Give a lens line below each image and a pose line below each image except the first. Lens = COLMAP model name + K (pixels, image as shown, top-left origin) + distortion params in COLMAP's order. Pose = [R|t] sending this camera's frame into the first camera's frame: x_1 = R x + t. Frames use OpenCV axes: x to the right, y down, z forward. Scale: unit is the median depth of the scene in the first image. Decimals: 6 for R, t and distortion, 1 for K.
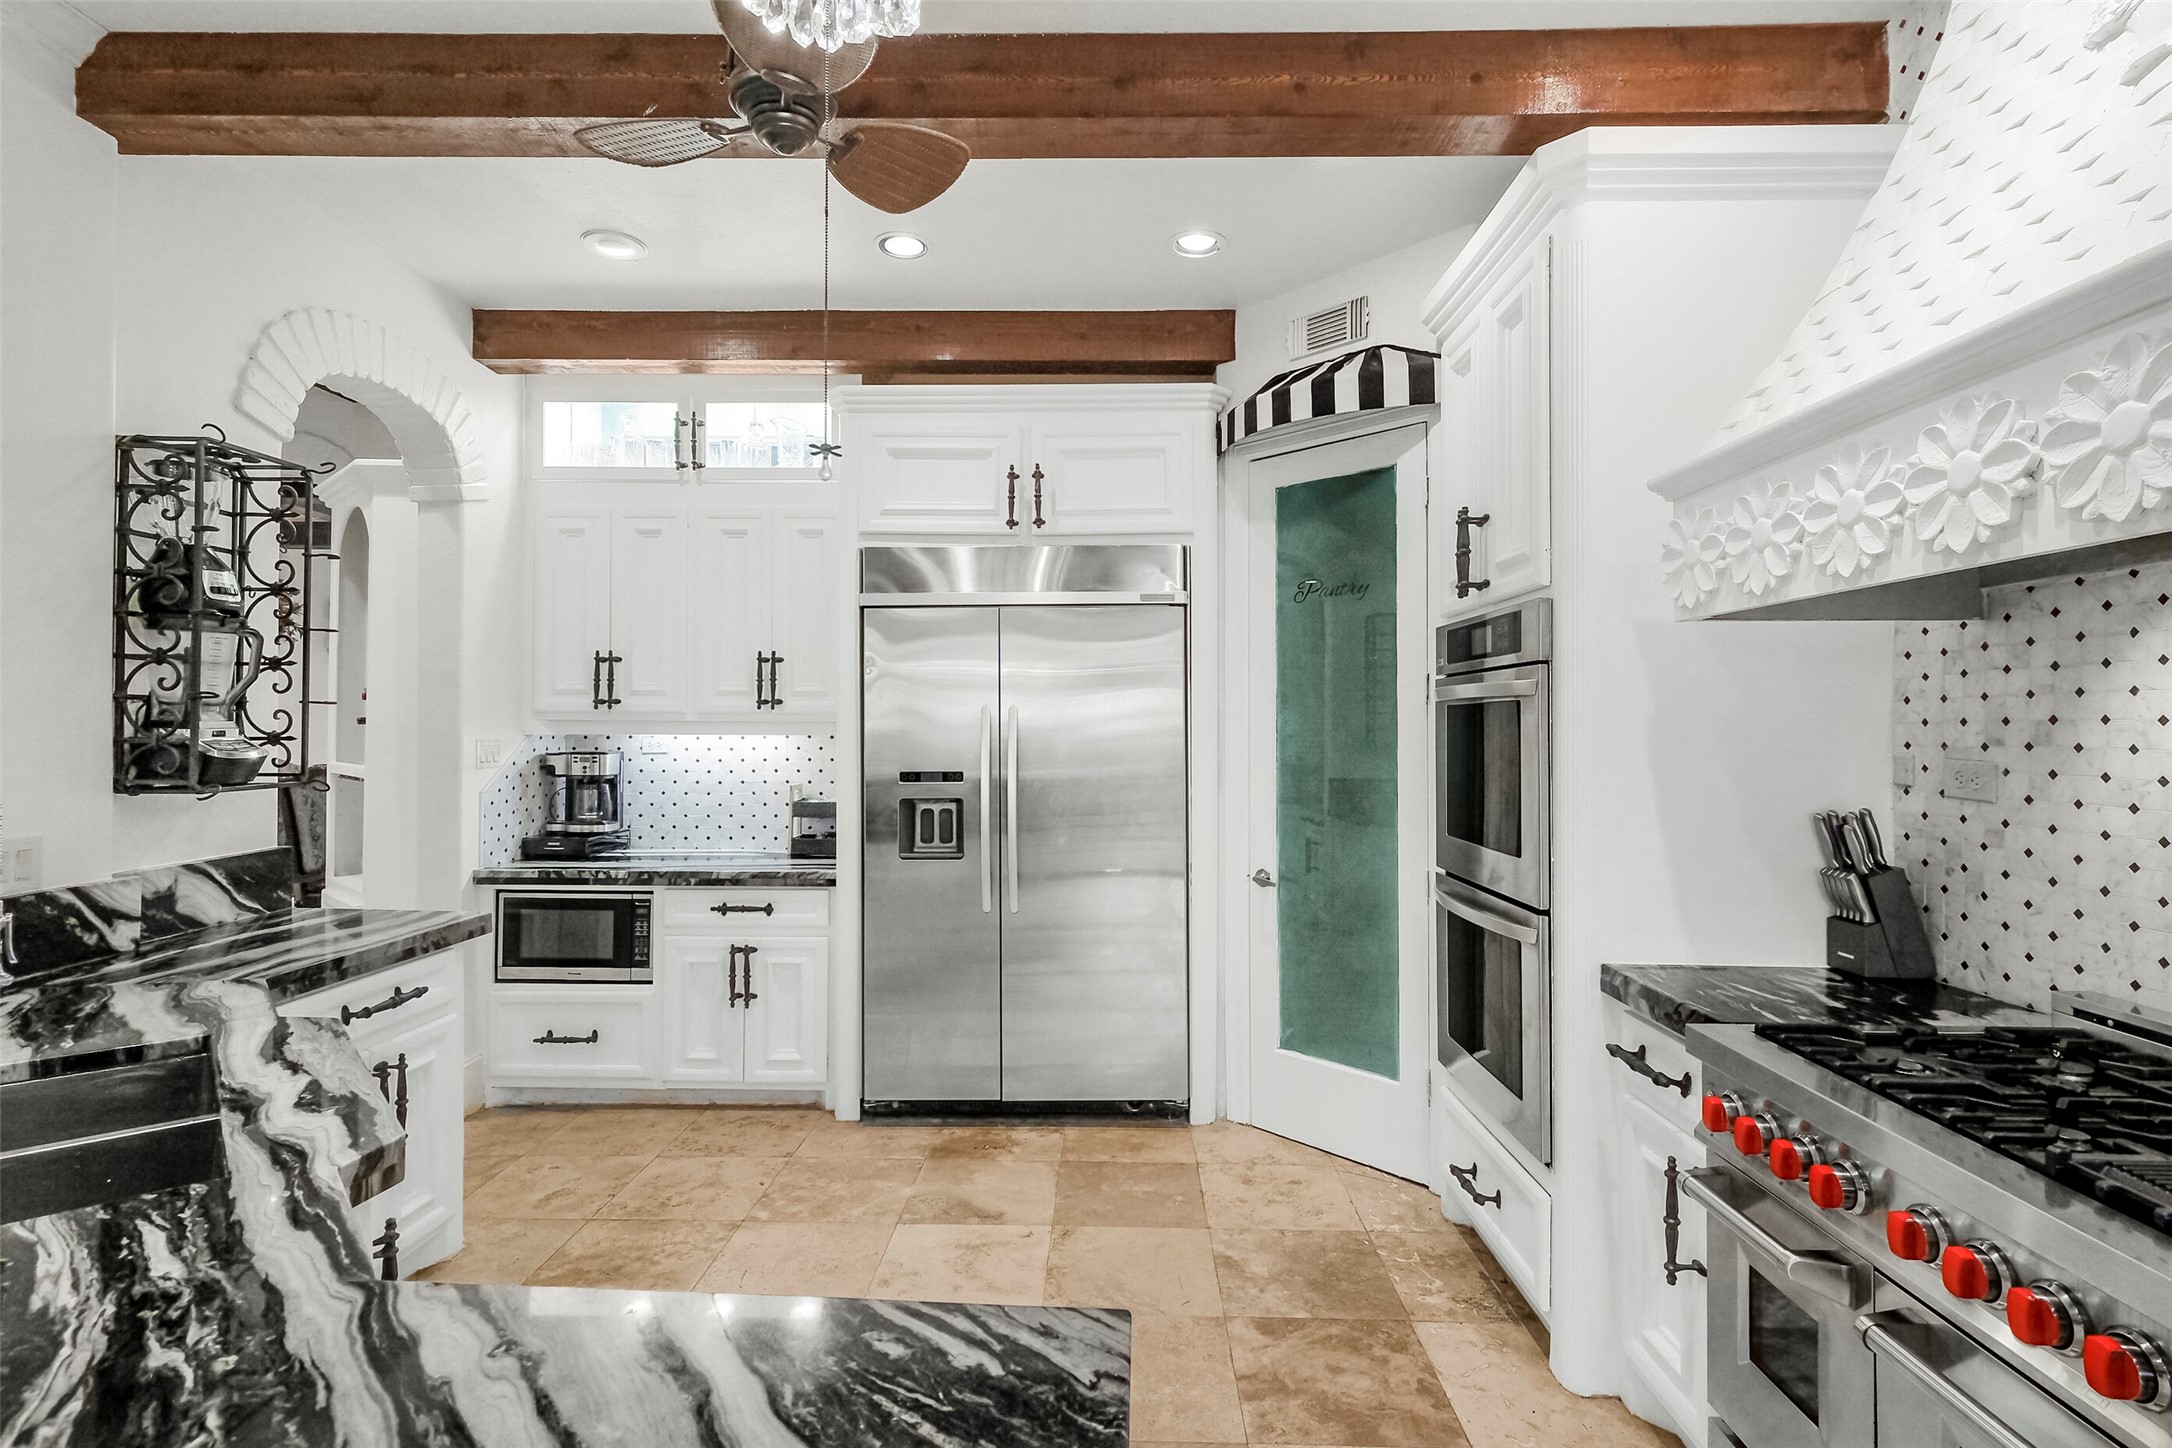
lens RADIAL K [[1058.8, 0, 1086.6], [0, 1058.8, 716.8], [0, 0, 1]] dist [0.004618, 0.000840]
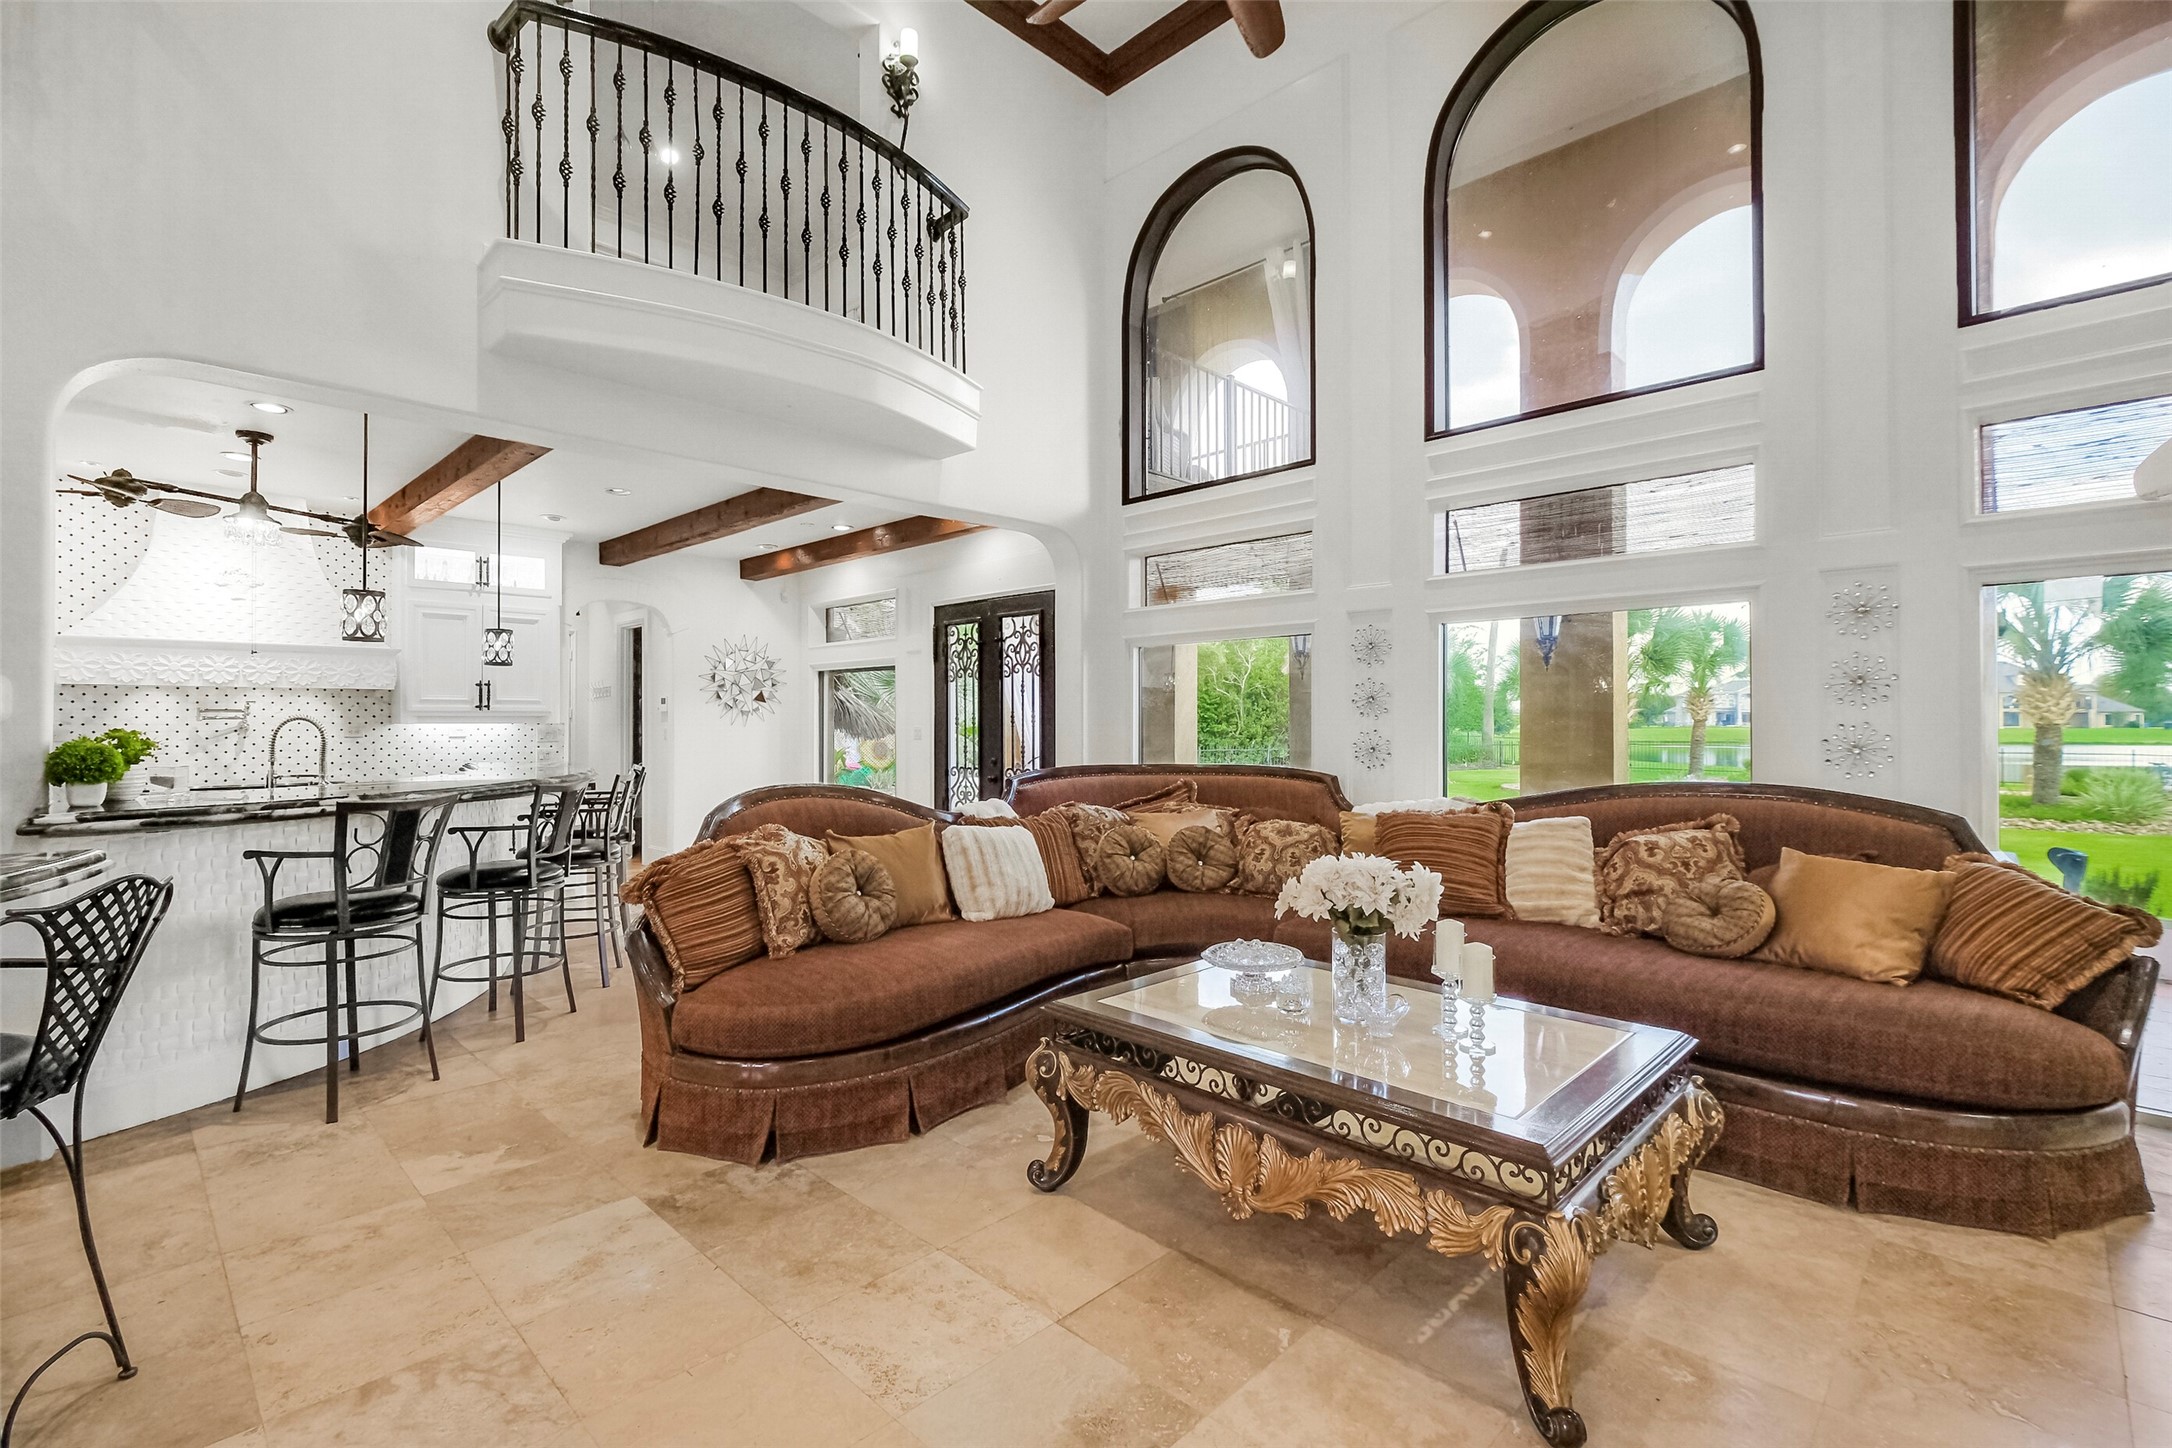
lens RADIAL K [[968.2, 0, 1085.4], [0, 968.2, 717.2], [0, 0, 1]] dist [0.002896, -0.000066]
pose [[-0.726691, -0.004487, 0.686949, -3.495922], [-0.010672, 0.999932, -0.004758, -0.014921], [-0.686881, -0.010788, -0.726690, 1.007813]]
